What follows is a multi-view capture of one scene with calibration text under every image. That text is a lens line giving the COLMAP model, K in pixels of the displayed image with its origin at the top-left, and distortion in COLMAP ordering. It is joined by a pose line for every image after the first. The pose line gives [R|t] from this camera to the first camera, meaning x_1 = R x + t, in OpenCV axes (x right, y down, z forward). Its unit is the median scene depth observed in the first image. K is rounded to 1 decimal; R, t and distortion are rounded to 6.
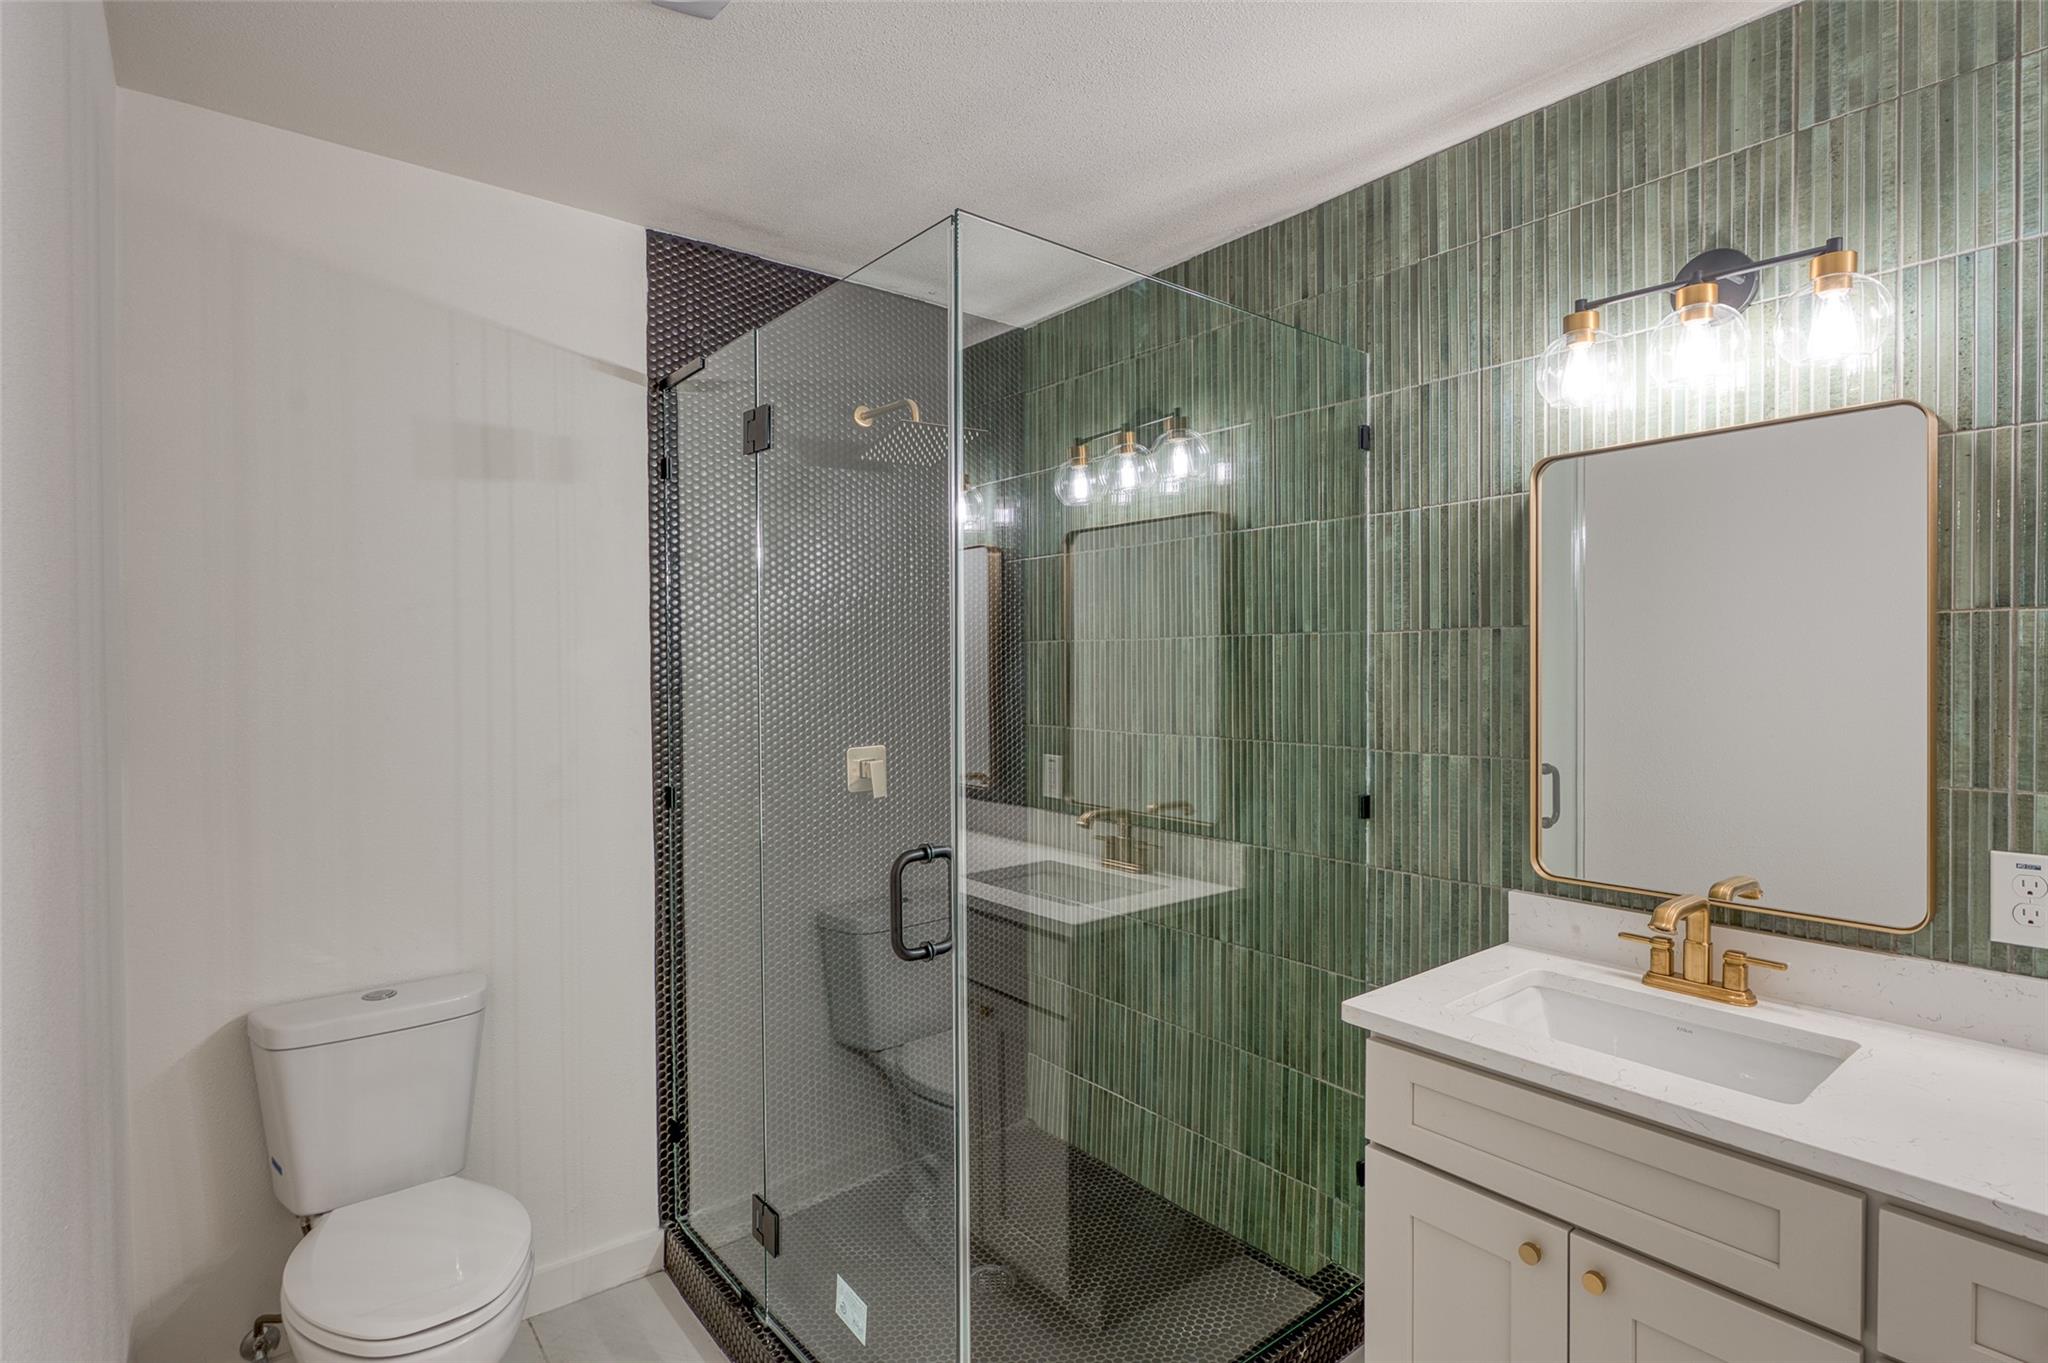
lens RADIAL K [[1017.2, 0, 1015.0], [0, 1017.2, 677.3], [0, 0, 1]] dist [-0.000811, -0.000988]
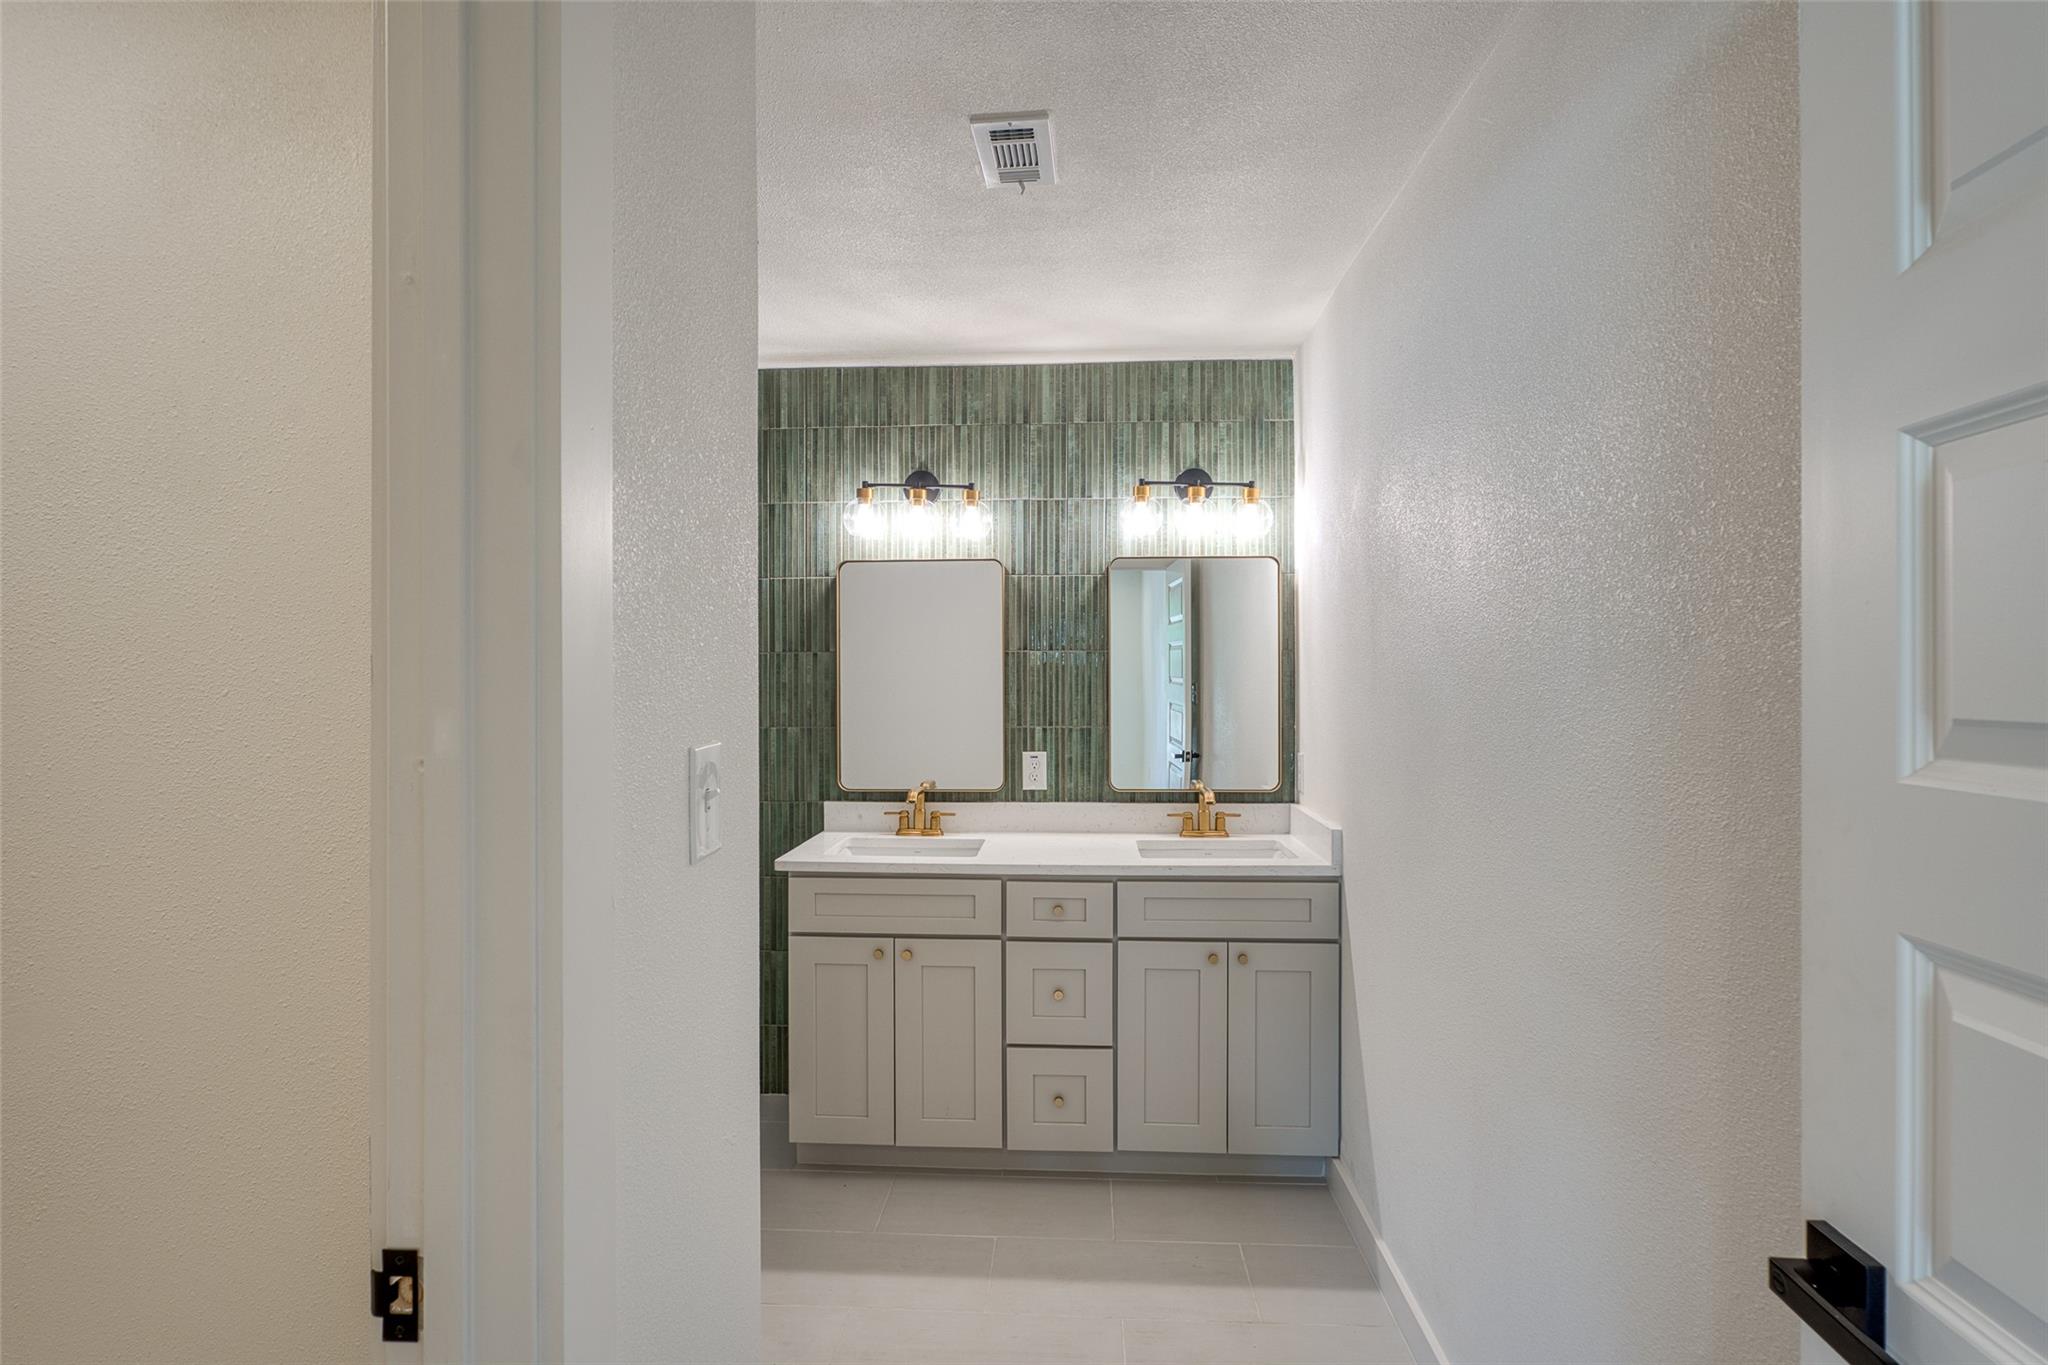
lens RADIAL K [[1017.2, 0, 1015.0], [0, 1017.2, 678.3], [0, 0, 1]] dist [-0.000811, -0.000988]
pose [[0.679597, -0.001238, 0.733584, -0.651431], [0.005473, 0.999979, -0.003382, 0.003879], [-0.733565, 0.006313, 0.679590, -0.496020]]
